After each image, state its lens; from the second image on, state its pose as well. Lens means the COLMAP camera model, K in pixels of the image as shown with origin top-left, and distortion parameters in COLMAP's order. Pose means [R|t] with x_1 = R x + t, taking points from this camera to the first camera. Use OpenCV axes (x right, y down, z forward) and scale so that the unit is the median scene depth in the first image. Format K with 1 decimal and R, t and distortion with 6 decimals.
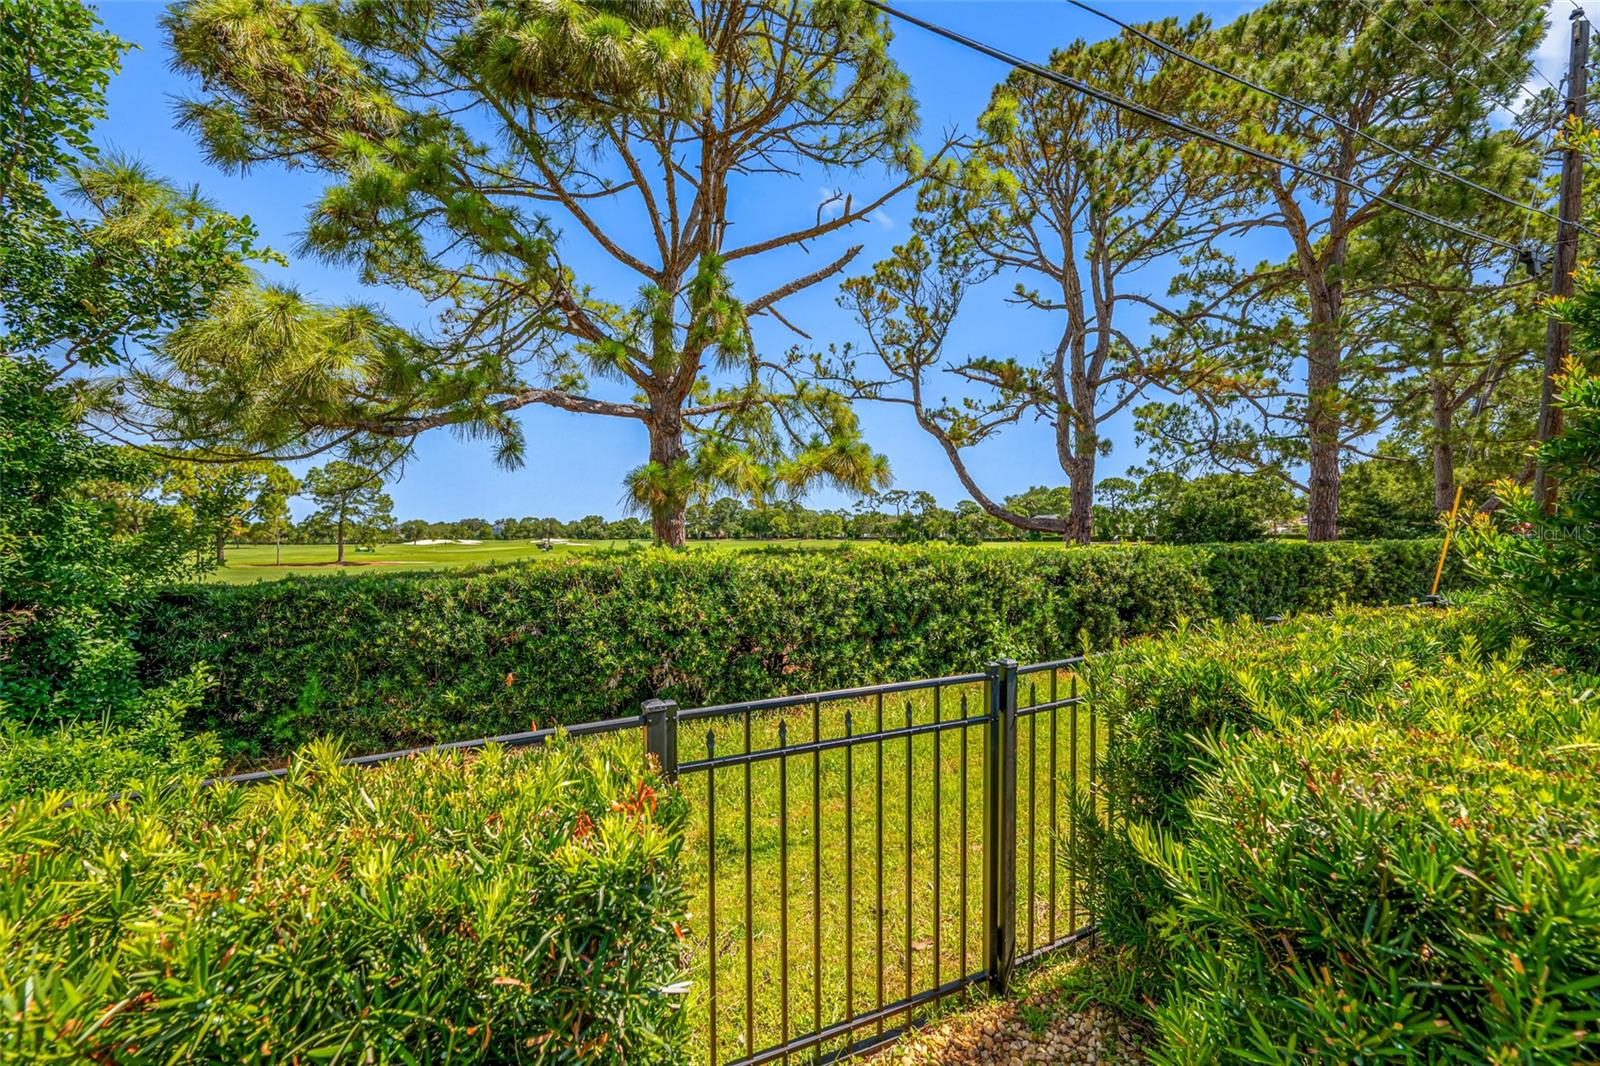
lens RADIAL K [[631.5, 0, 799.5], [0, 631.5, 534.9], [0, 0, 1]] dist [0.001085, 0.000046]
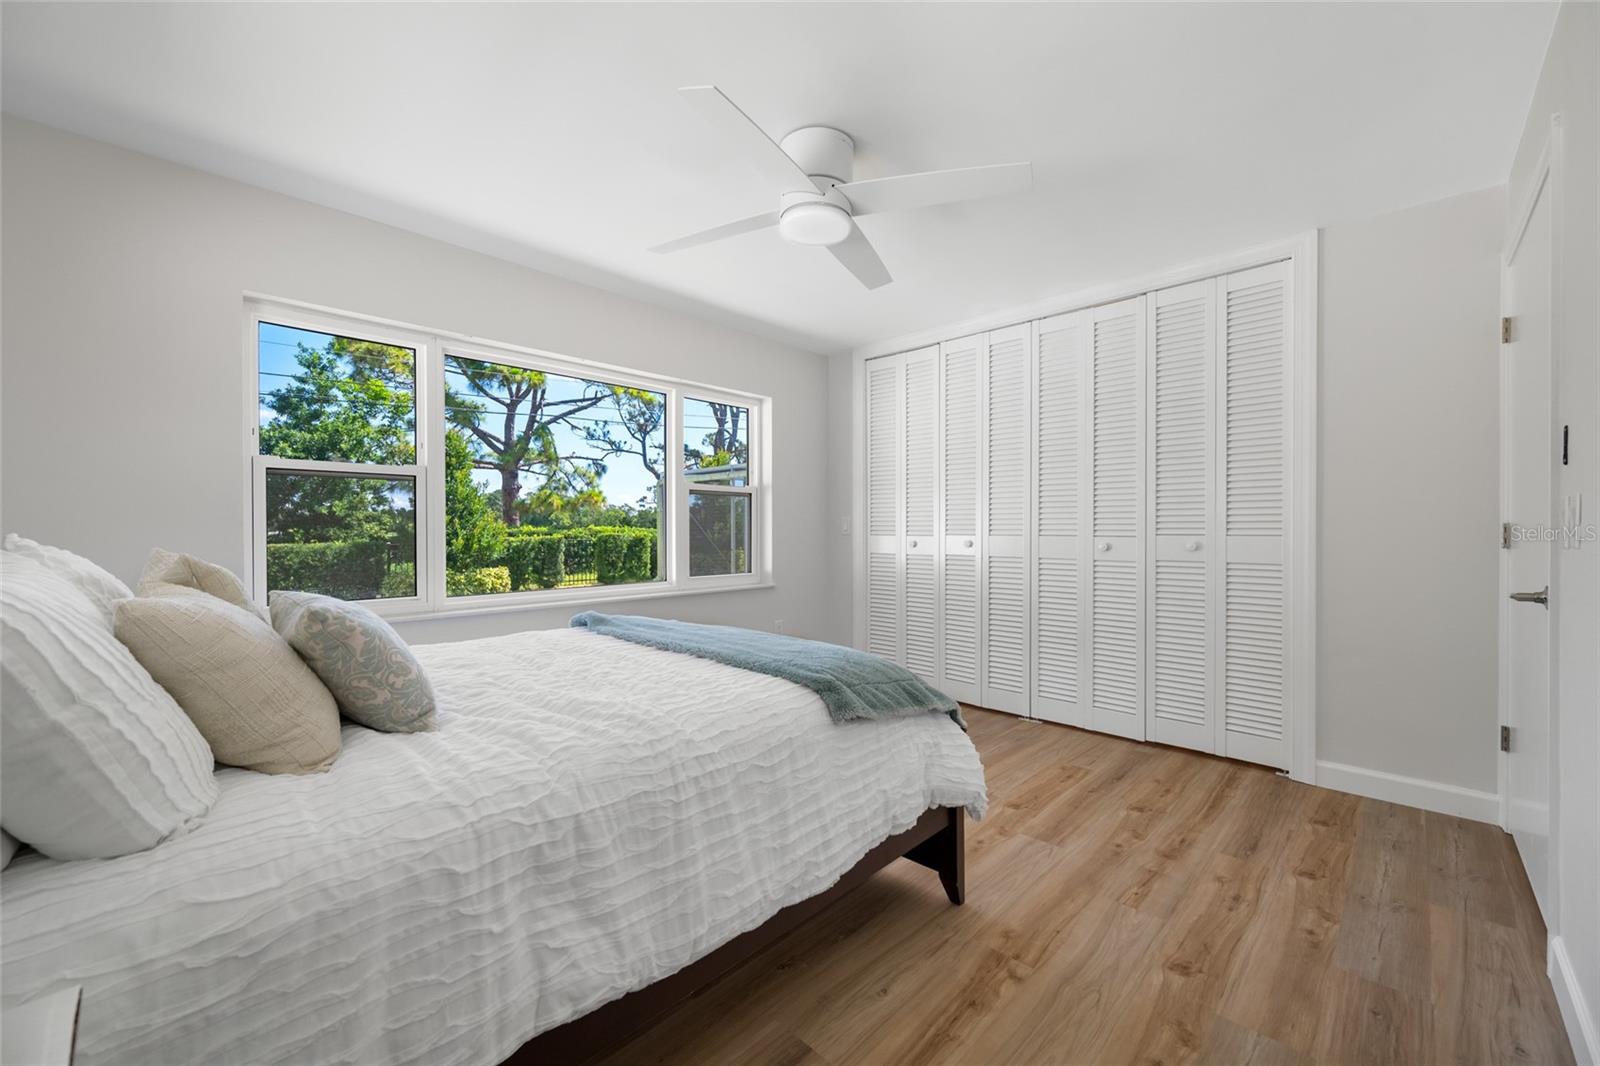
lens RADIAL K [[631.5, 0, 790.7], [0, 631.5, 532.0], [0, 0, 1]] dist [0.001085, 0.000046]
pose [[0.950994, 0.001269, 0.309206, 0.020815], [-0.002414, 0.999992, 0.003319, 0.012432], [-0.309199, -0.003902, 0.950989, -0.908244]]
